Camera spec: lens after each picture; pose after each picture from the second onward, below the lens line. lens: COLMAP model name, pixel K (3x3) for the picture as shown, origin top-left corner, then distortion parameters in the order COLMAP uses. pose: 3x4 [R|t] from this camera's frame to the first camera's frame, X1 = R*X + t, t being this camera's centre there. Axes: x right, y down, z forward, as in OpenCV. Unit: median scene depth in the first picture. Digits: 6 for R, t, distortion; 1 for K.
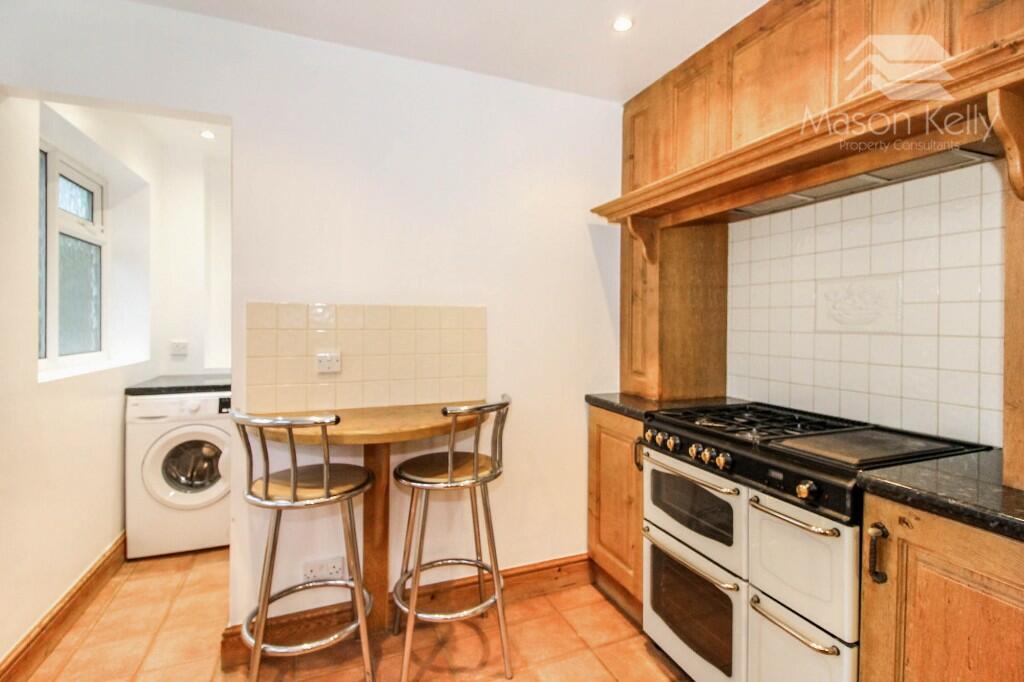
lens RADIAL K [[481.1, 0, 512.5], [0, 481.1, 319.3], [0, 0, 1]] dist [0.000850, 0.000145]
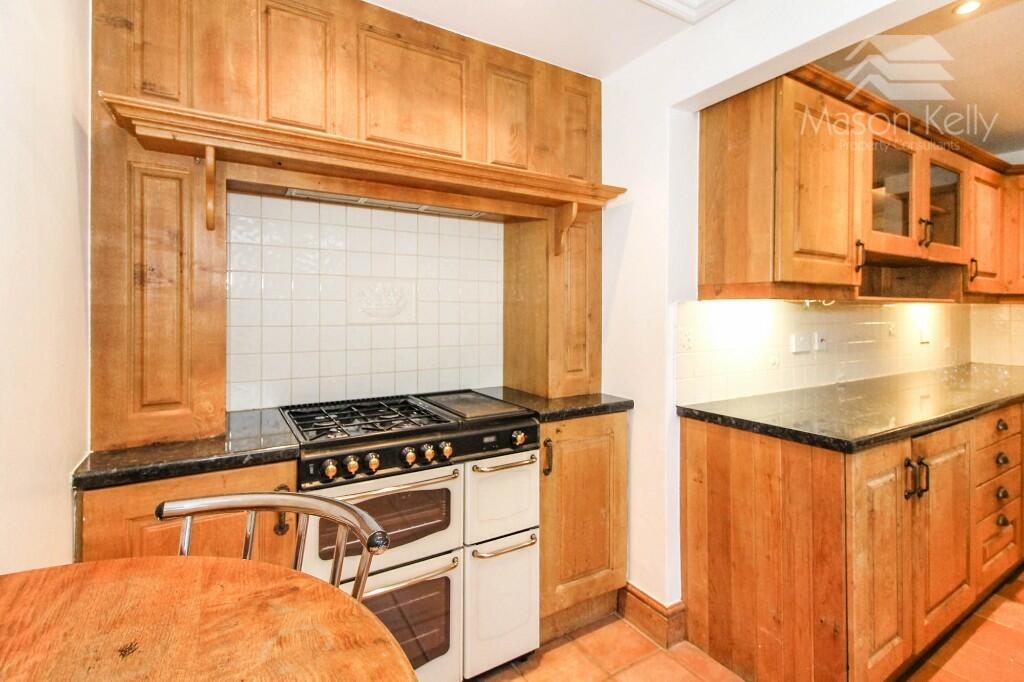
lens RADIAL K [[479.6, 0, 511.3], [0, 479.6, 310.0], [0, 0, 1]] dist [0.001243, 0.000182]
pose [[-0.169984, 0.000425, 0.985447, -0.641090], [-0.005075, 0.999986, -0.001307, -0.009077], [-0.985434, -0.005223, -0.169980, 1.086045]]
